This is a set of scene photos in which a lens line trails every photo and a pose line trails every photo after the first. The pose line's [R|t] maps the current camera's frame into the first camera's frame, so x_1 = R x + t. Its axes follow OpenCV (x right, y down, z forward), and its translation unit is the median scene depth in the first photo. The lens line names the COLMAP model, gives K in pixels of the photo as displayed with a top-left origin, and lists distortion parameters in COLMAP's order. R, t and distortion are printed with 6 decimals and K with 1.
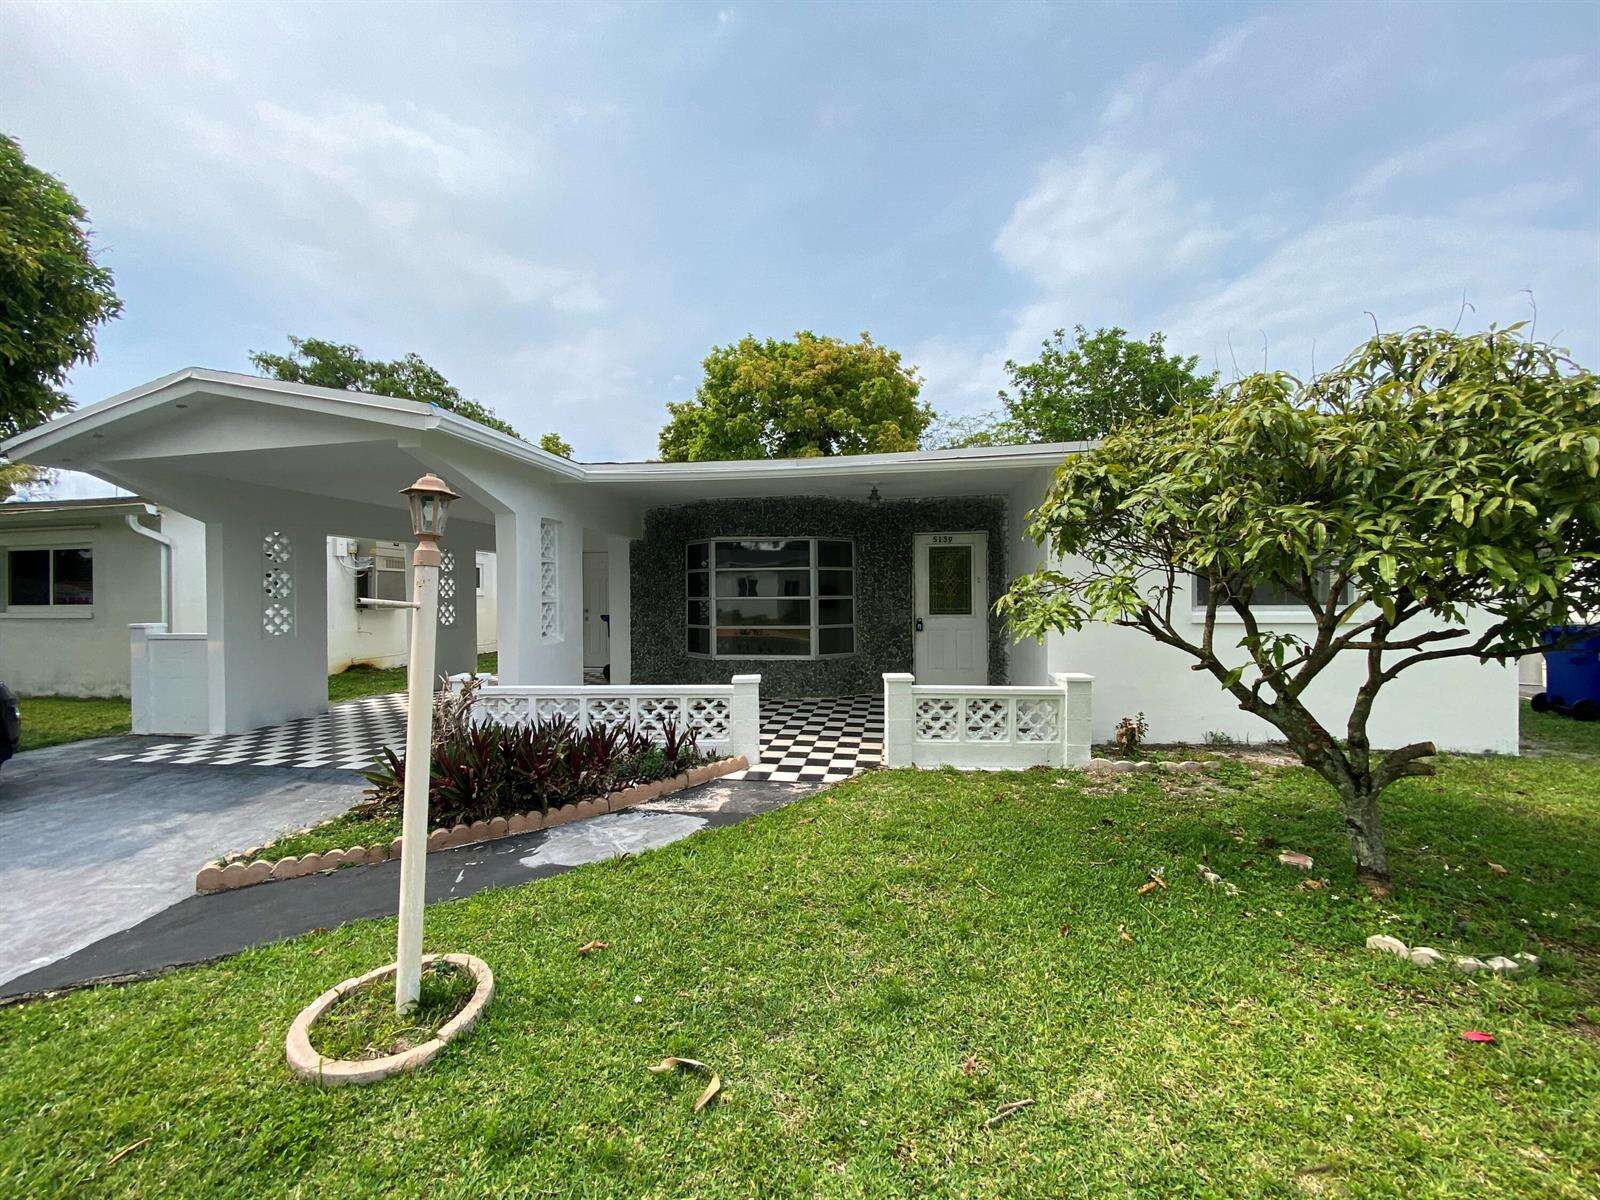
lens RADIAL K [[649.0, 0, 795.0], [0, 649.0, 598.1], [0, 0, 1]] dist [0.022175, -0.023304]
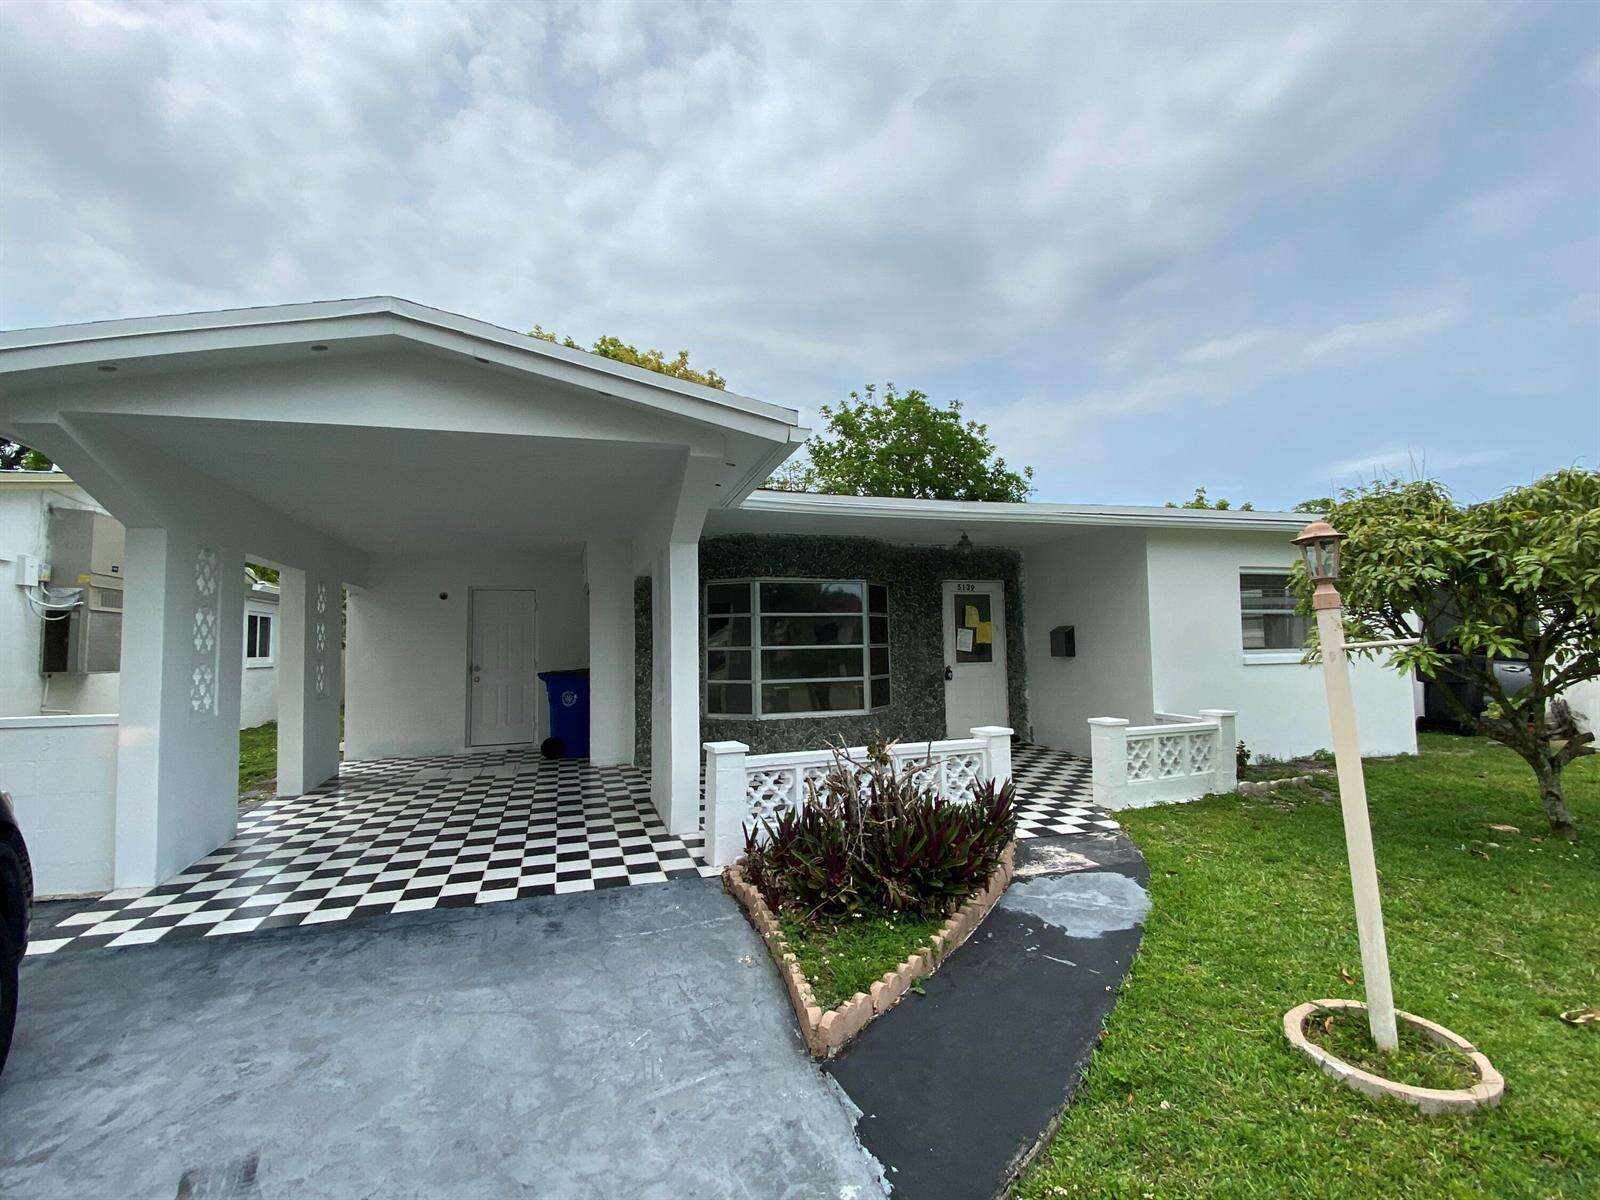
lens RADIAL K [[731.4, 0, 886.3], [0, 731.4, 559.2], [0, 0, 1]] dist [0.048978, -0.041724]
pose [[0.877255, 0.049254, 0.477492, -0.445355], [0.010222, 0.992580, -0.121167, 0.003246], [-0.479917, 0.111175, 0.870242, 0.068192]]
